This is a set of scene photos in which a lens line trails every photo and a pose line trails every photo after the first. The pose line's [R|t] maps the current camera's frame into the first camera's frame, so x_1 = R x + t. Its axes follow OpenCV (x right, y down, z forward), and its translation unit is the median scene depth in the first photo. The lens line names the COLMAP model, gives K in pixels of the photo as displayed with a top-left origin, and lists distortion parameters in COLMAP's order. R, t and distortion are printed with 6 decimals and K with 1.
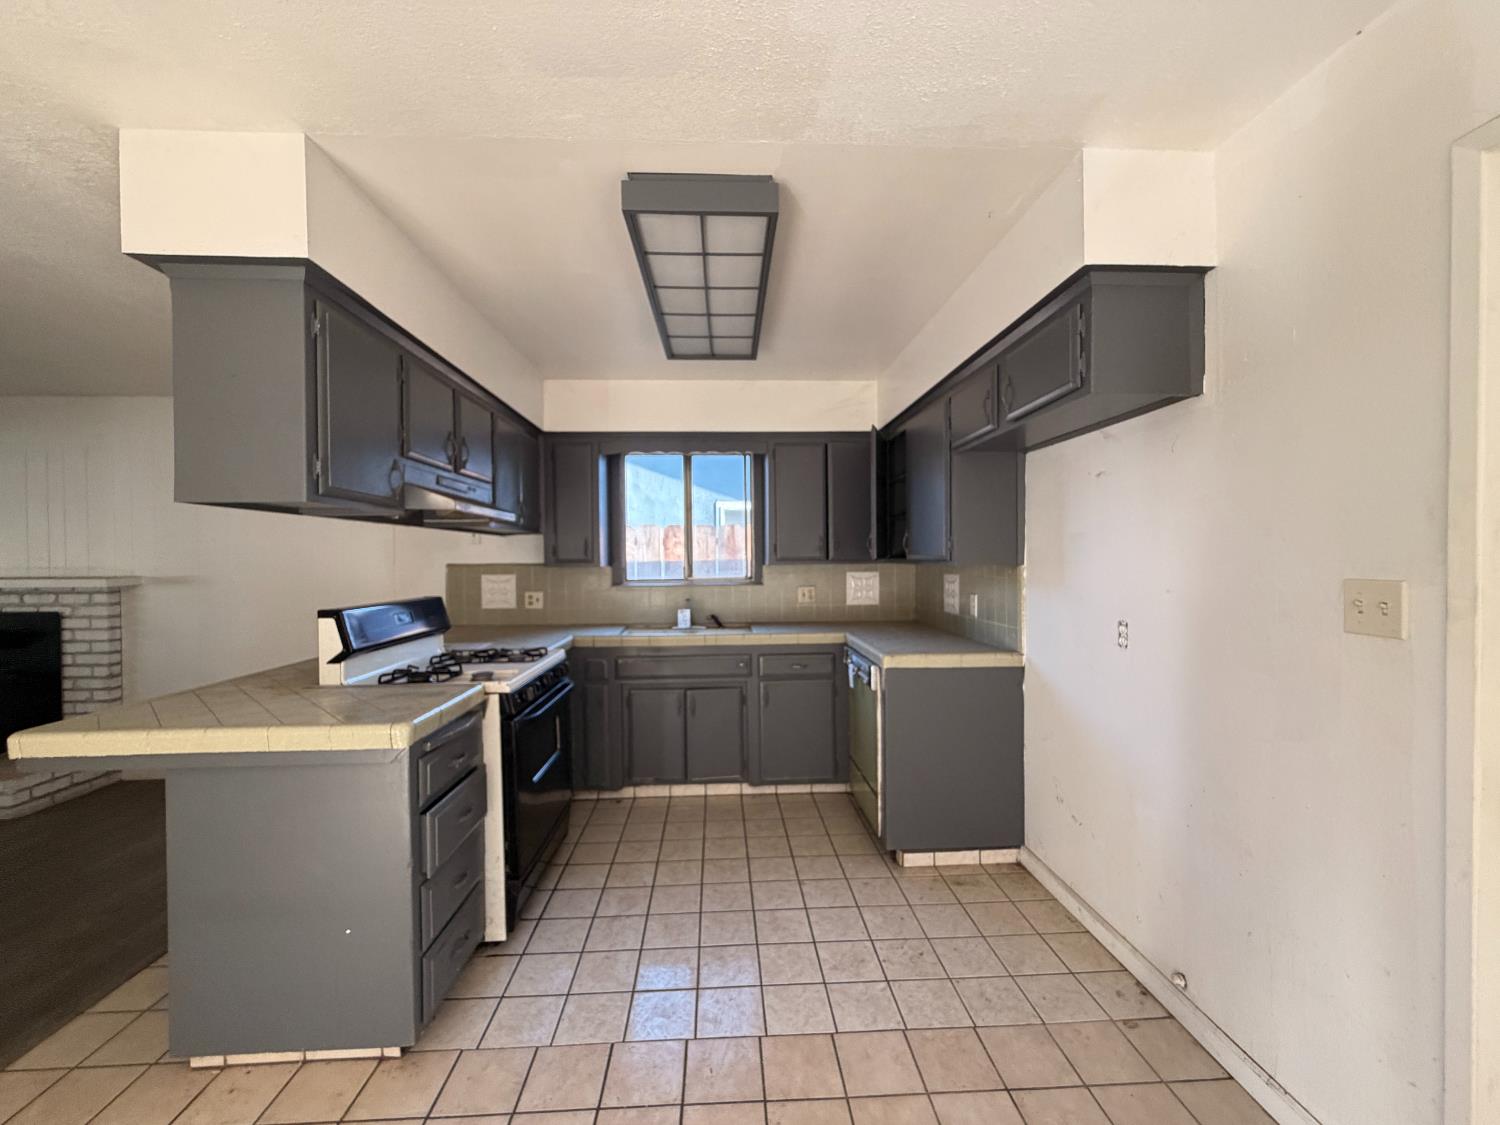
lens RADIAL K [[603.4, 0, 745.4], [0, 603.4, 567.9], [0, 0, 1]] dist [0.000109, 0.000574]
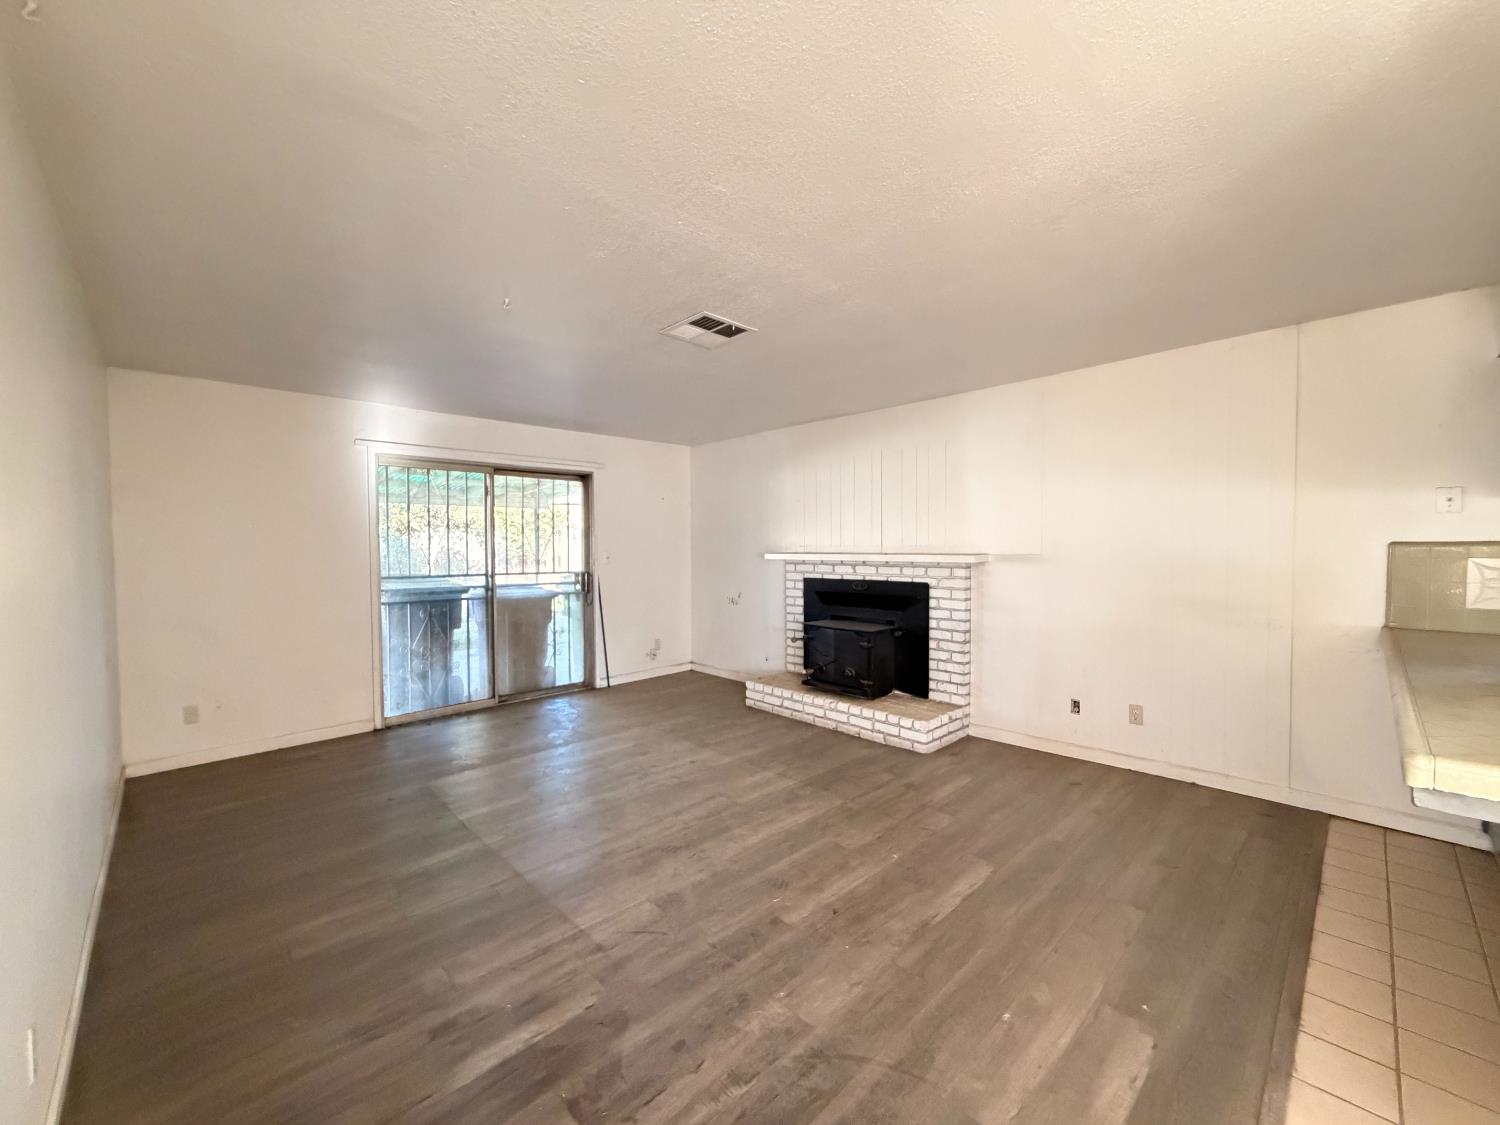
lens RADIAL K [[603.4, 0, 751.0], [0, 603.4, 563.9], [0, 0, 1]] dist [0.000109, 0.000574]
pose [[0.671105, 0.025580, -0.740921, -0.490628], [-0.007286, 0.999584, 0.027911, 0.005458], [0.741327, -0.013333, 0.671012, -0.051267]]
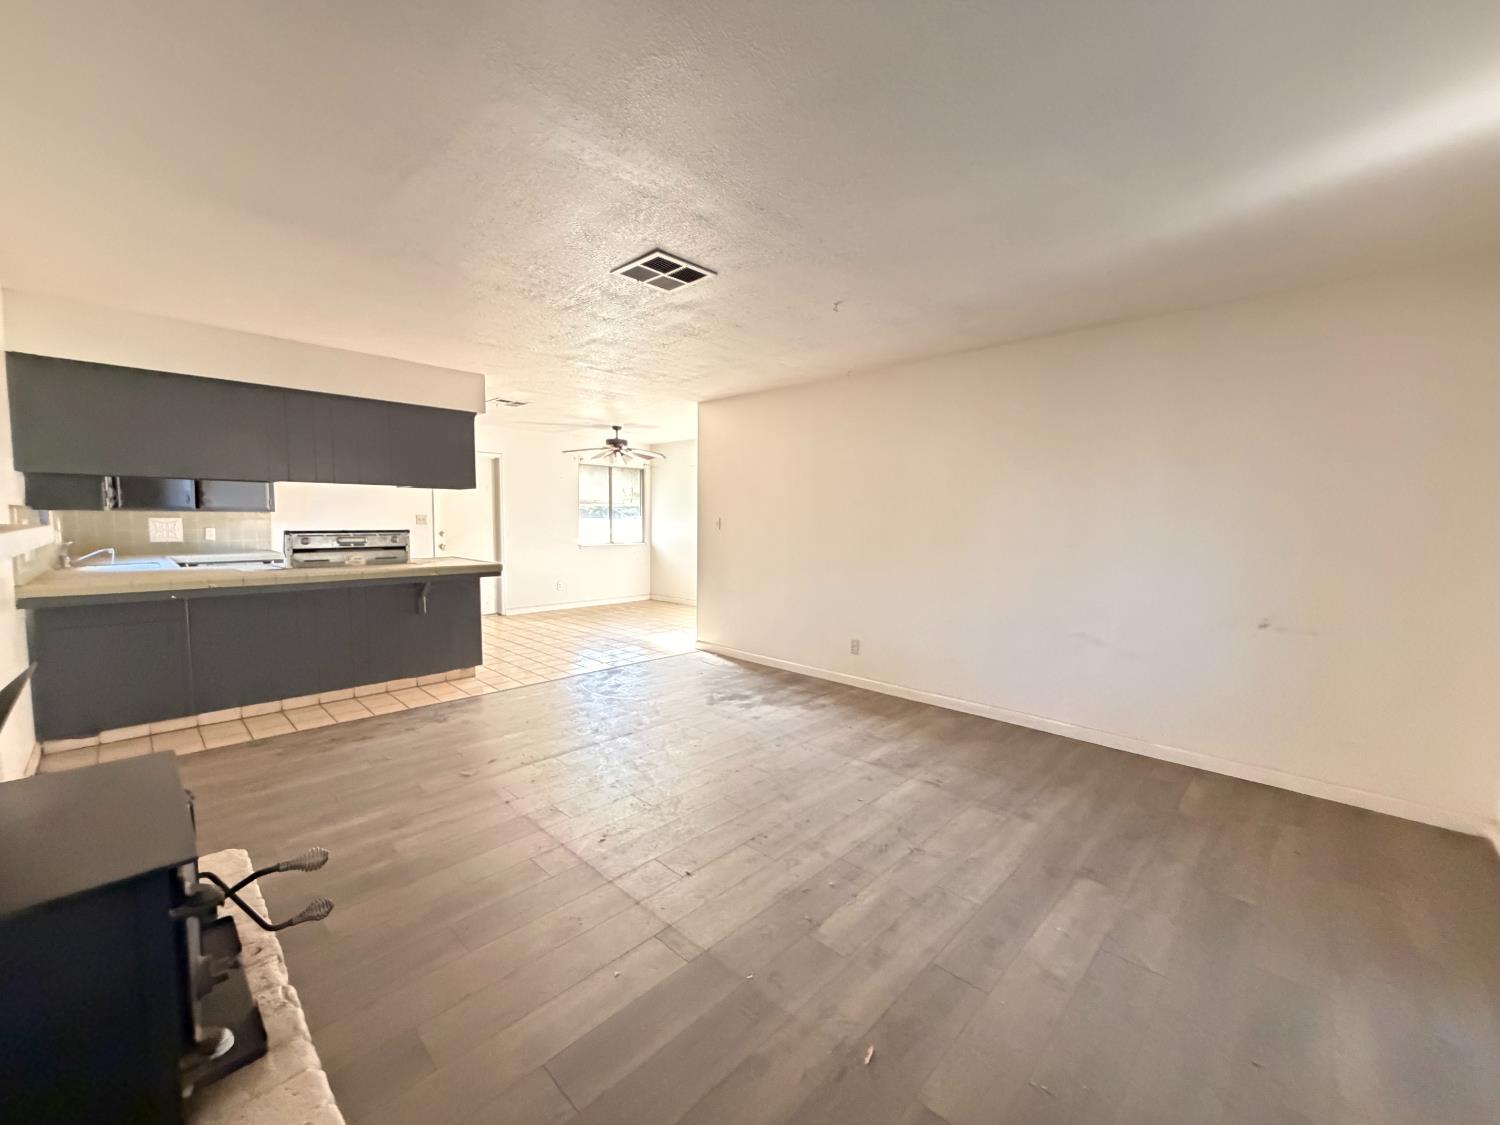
lens RADIAL K [[603.4, 0, 743.2], [0, 603.4, 559.8], [0, 0, 1]] dist [0.000109, 0.000574]
pose [[-0.687822, -0.044008, 0.724544, -1.738042], [0.006271, 0.997763, 0.066557, 0.019022], [-0.725853, 0.050323, -0.686007, 0.895244]]
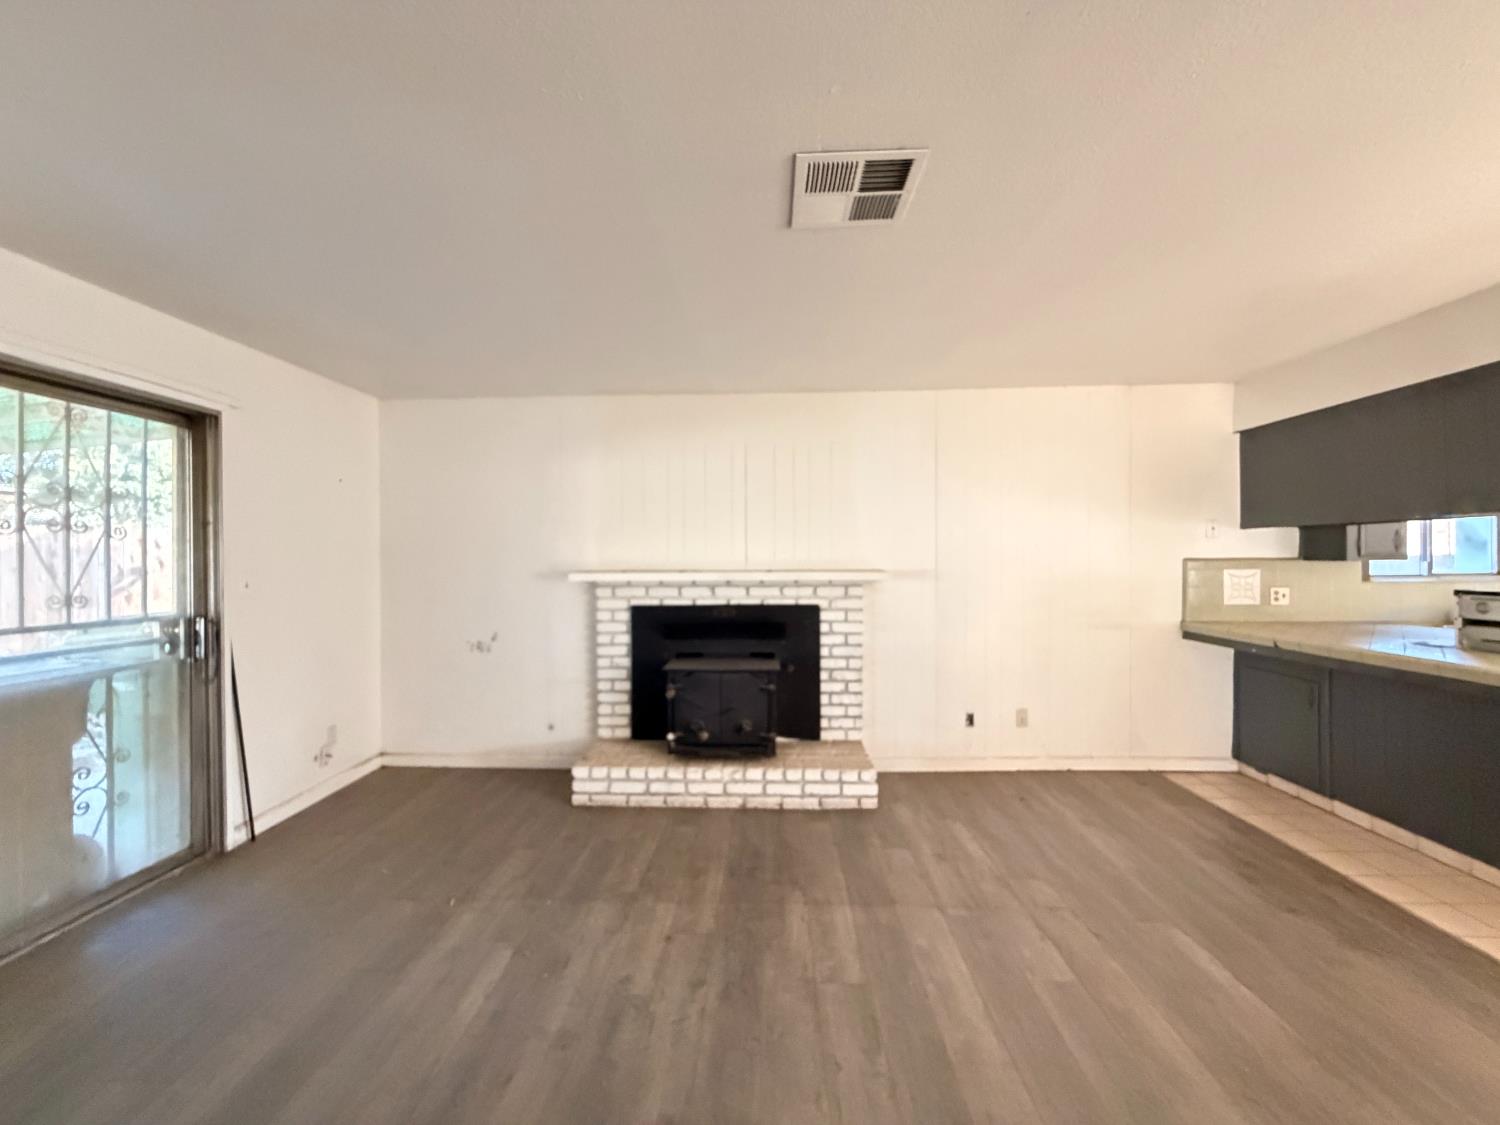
lens RADIAL K [[603.4, 0, 749.9], [0, 603.4, 563.6], [0, 0, 1]] dist [0.000109, 0.000574]
pose [[0.997425, 0.003000, -0.071660, -1.172349], [-0.003298, 0.999986, -0.004033, 0.008792], [0.071647, 0.004259, 0.997421, -0.021855]]
